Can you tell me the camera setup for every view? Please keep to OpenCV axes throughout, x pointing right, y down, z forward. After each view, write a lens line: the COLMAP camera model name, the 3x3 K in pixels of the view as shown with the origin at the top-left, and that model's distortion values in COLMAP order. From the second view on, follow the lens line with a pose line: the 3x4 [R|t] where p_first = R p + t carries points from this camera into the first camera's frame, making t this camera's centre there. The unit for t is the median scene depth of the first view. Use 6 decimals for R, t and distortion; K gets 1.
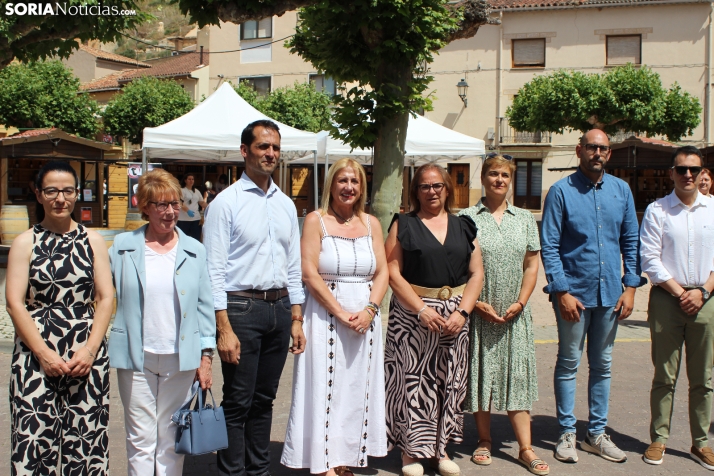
lens RADIAL K [[908.1, 0, 357.0], [0, 908.1, 238.0], [0, 0, 1]] dist [-0.158041, 0.080820]
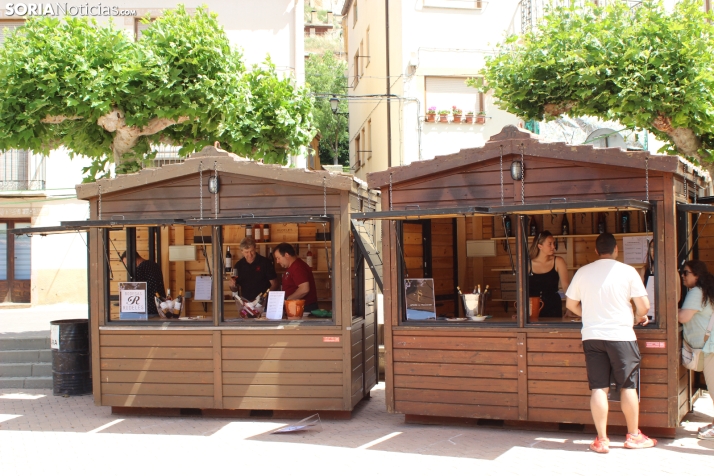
lens RADIAL K [[908.1, 0, 357.0], [0, 908.1, 238.0], [0, 0, 1]] dist [-0.158041, 0.080820]
pose [[0.867510, -0.007836, 0.497358, 0.118017], [0.046492, 0.996776, -0.065389, -0.029982], [-0.495242, 0.079849, 0.865078, 0.453790]]
